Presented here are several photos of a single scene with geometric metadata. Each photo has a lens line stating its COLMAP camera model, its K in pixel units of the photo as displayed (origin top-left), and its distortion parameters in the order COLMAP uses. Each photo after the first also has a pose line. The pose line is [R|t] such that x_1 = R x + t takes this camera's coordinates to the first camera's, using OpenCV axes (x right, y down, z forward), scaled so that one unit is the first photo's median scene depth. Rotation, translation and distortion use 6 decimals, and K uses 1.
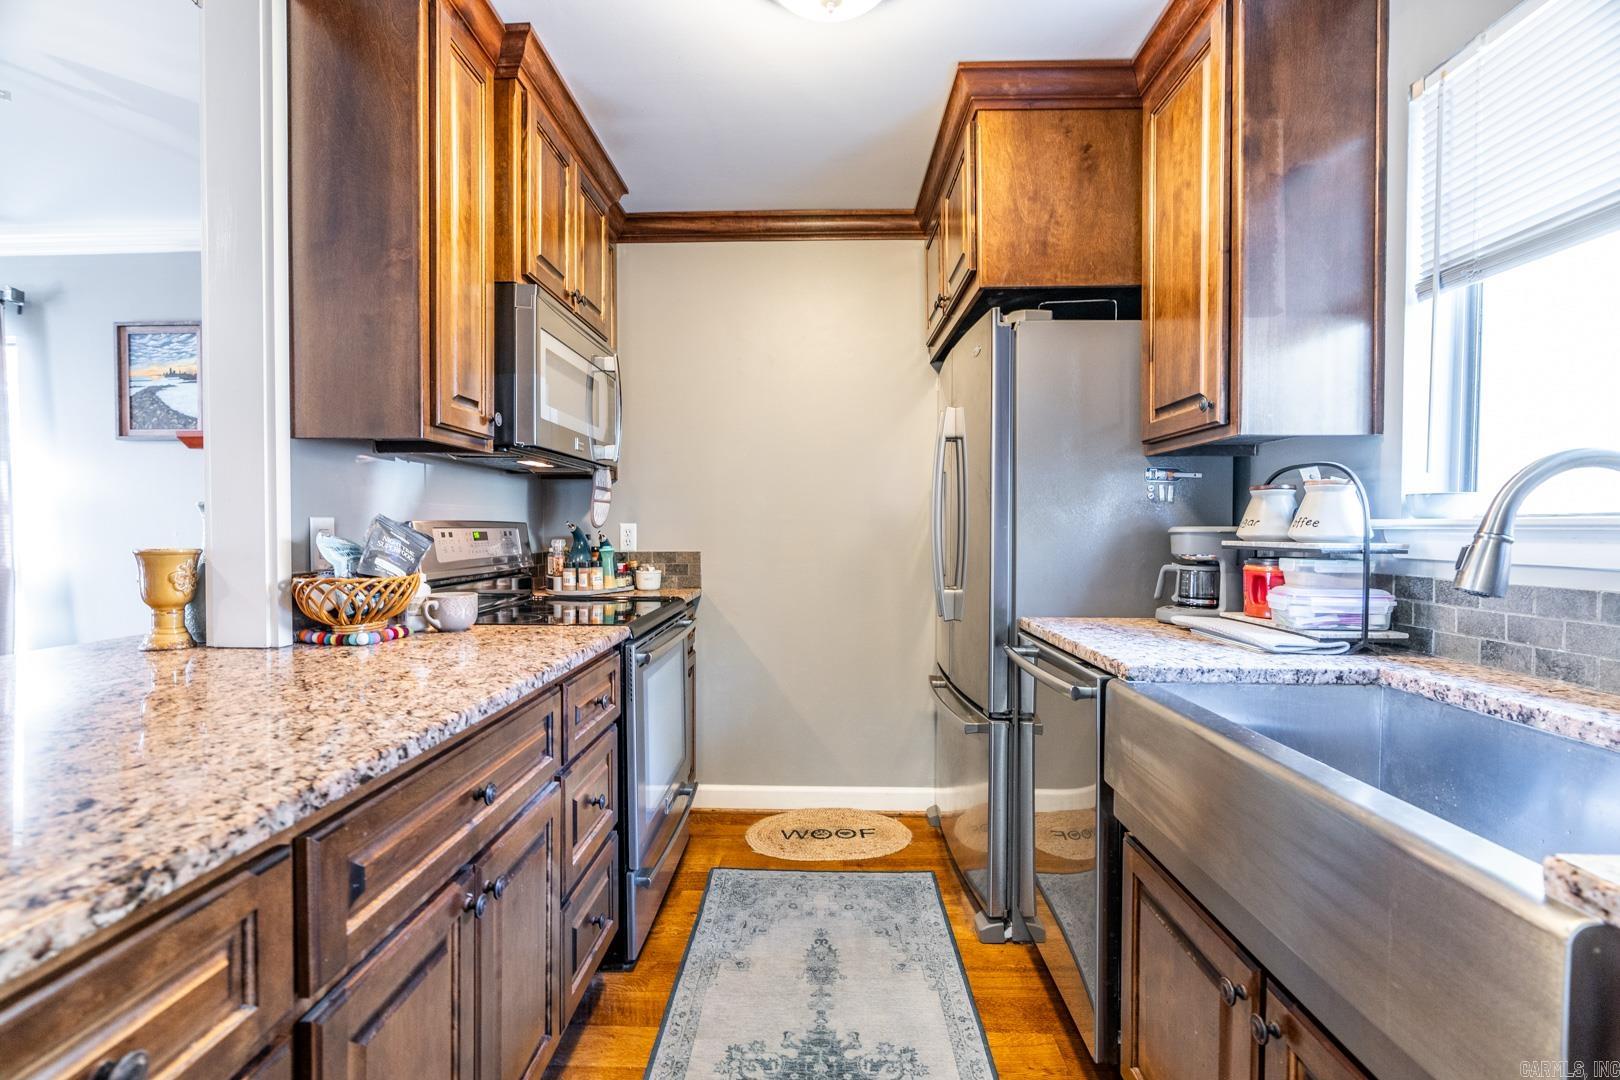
lens RADIAL K [[726.9, 0, 808.6], [0, 726.9, 536.3], [0, 0, 1]] dist [-0.011629, 0.003595]
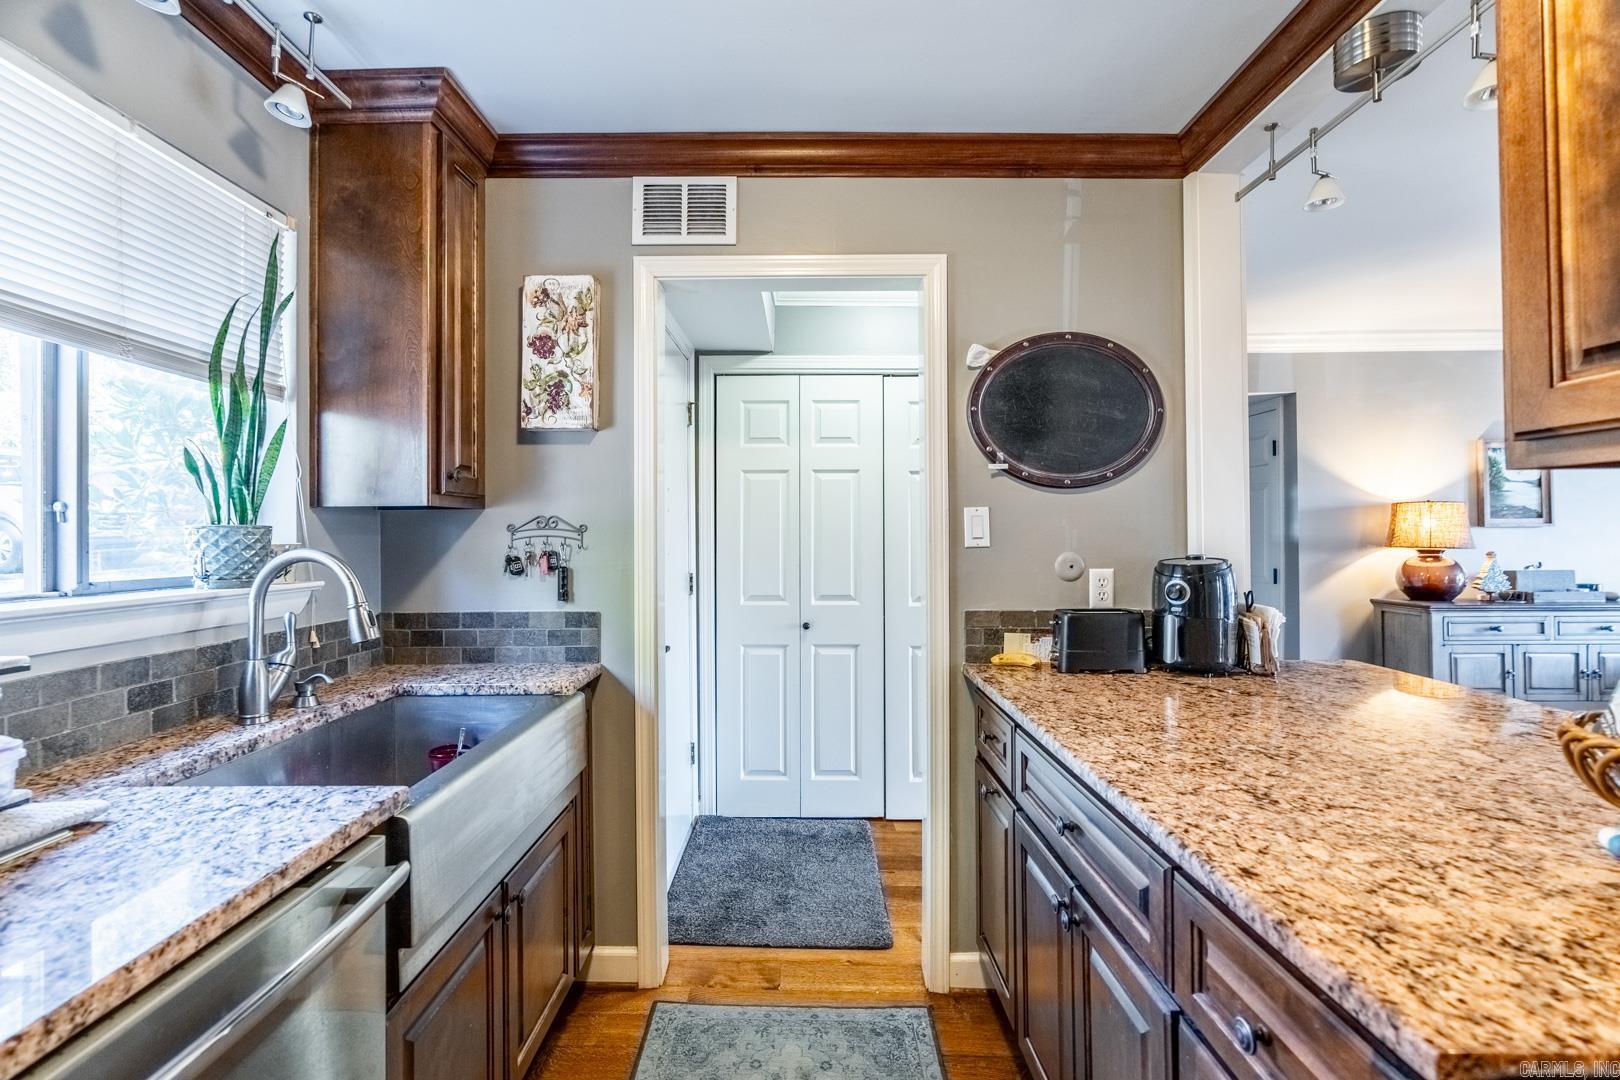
lens RADIAL K [[726.9, 0, 783.1], [0, 726.9, 523.9], [0, 0, 1]] dist [-0.011629, 0.003595]
pose [[-0.999966, 0.005011, -0.006517, 0.012139], [0.004987, 0.999981, 0.003619, -0.076289], [0.006535, 0.003586, -0.999972, 1.124620]]
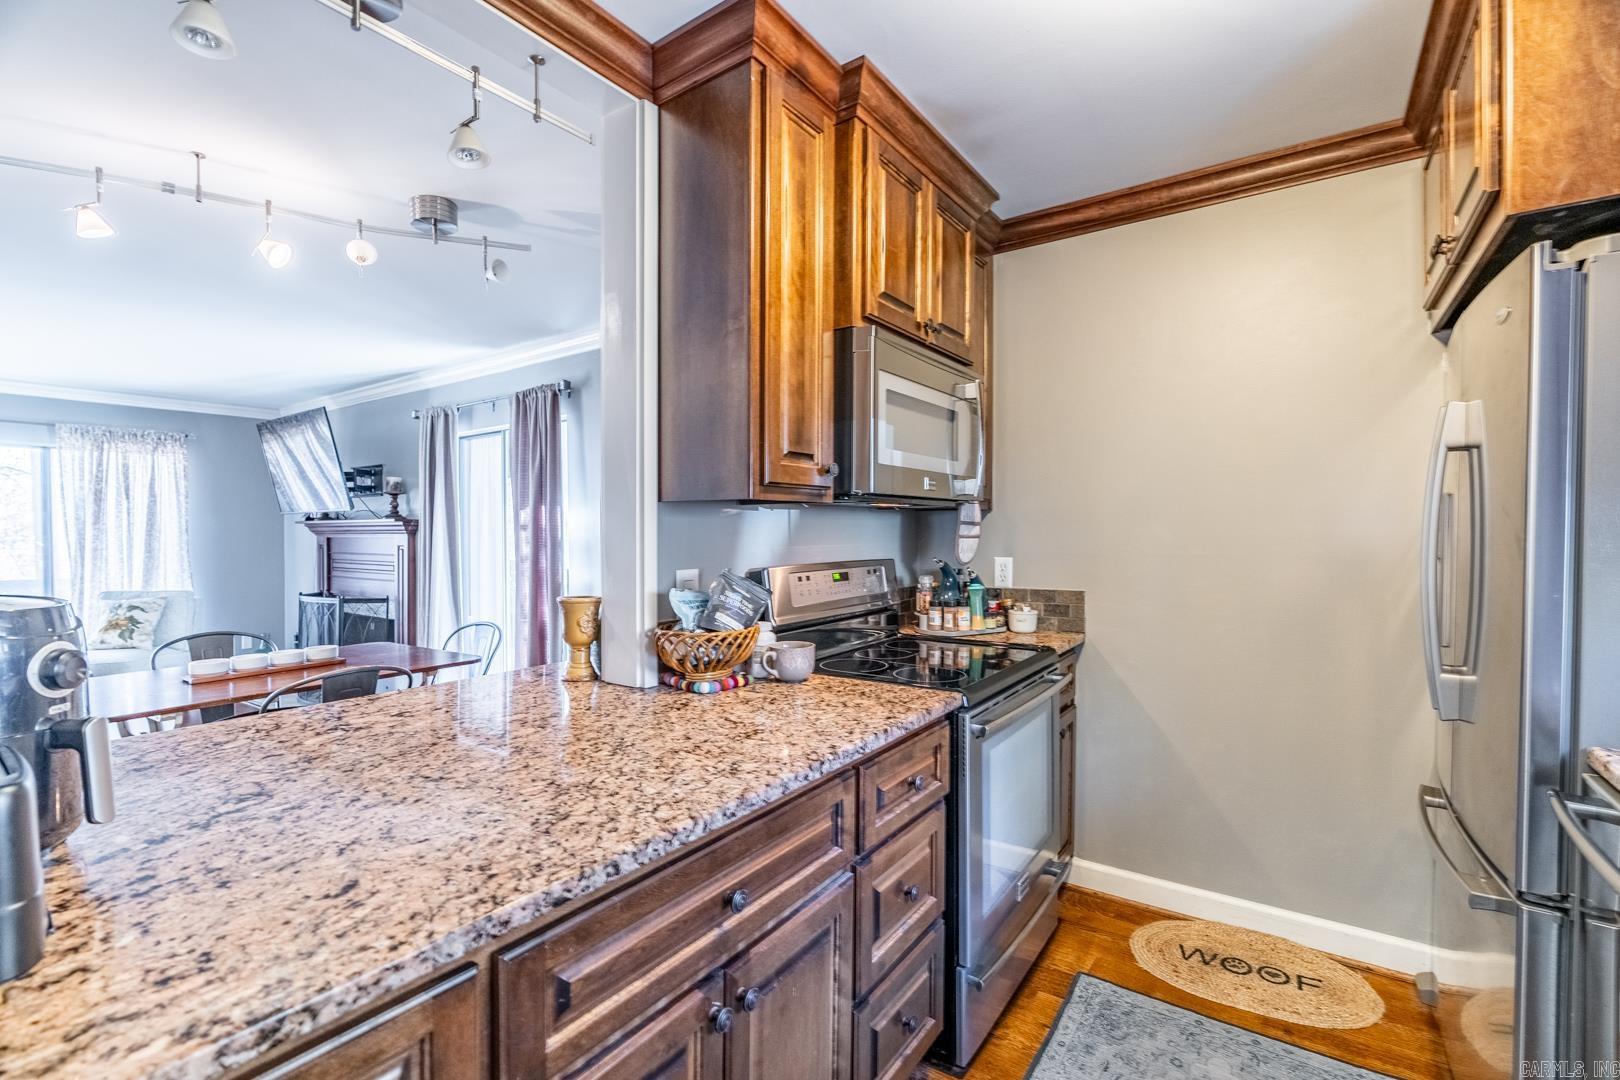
lens RADIAL K [[726.9, 0, 804.8], [0, 726.9, 543.4], [0, 0, 1]] dist [-0.011629, 0.003595]
pose [[0.832573, 0.006119, -0.553881, 0.078240], [-0.002947, 0.999974, 0.006617, -0.060134], [0.553907, -0.003877, 0.832569, 0.137017]]
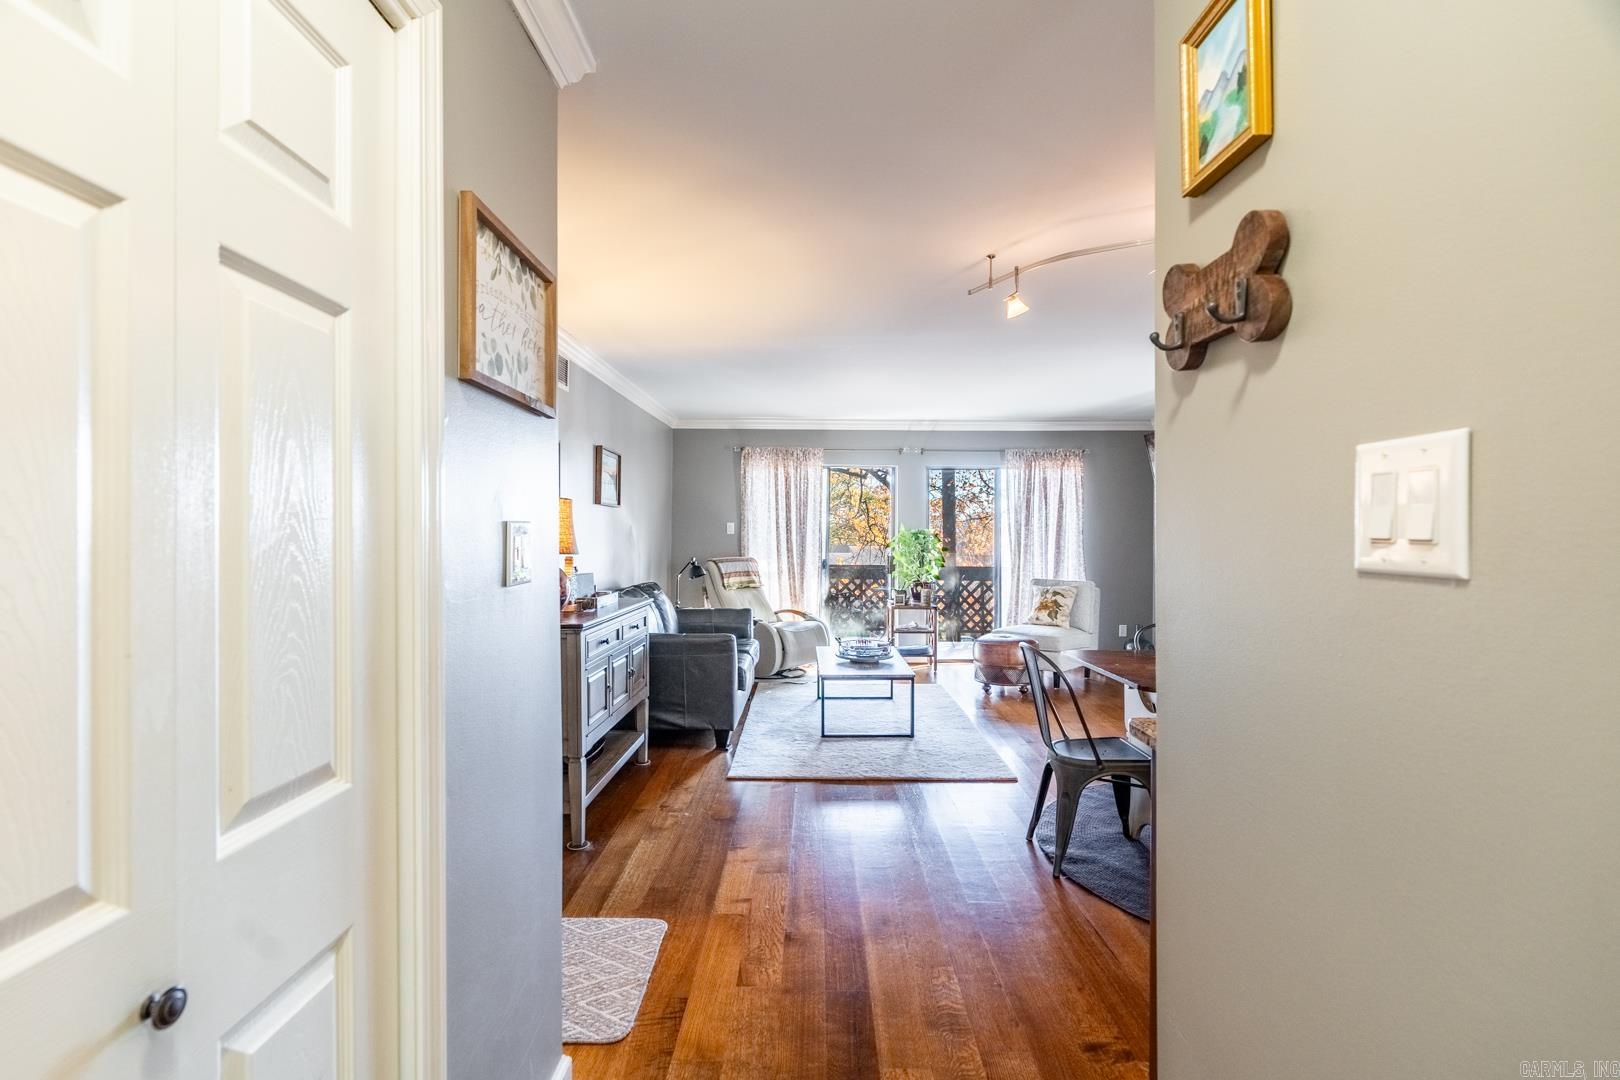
lens RADIAL K [[726.9, 0, 806.9], [0, 726.9, 540.2], [0, 0, 1]] dist [-0.011629, 0.003595]
pose [[0.018753, 0.012552, -0.999745, -0.160461], [-0.017018, 0.999780, 0.012234, -0.060835], [0.999679, 0.016784, 0.018962, -0.206550]]
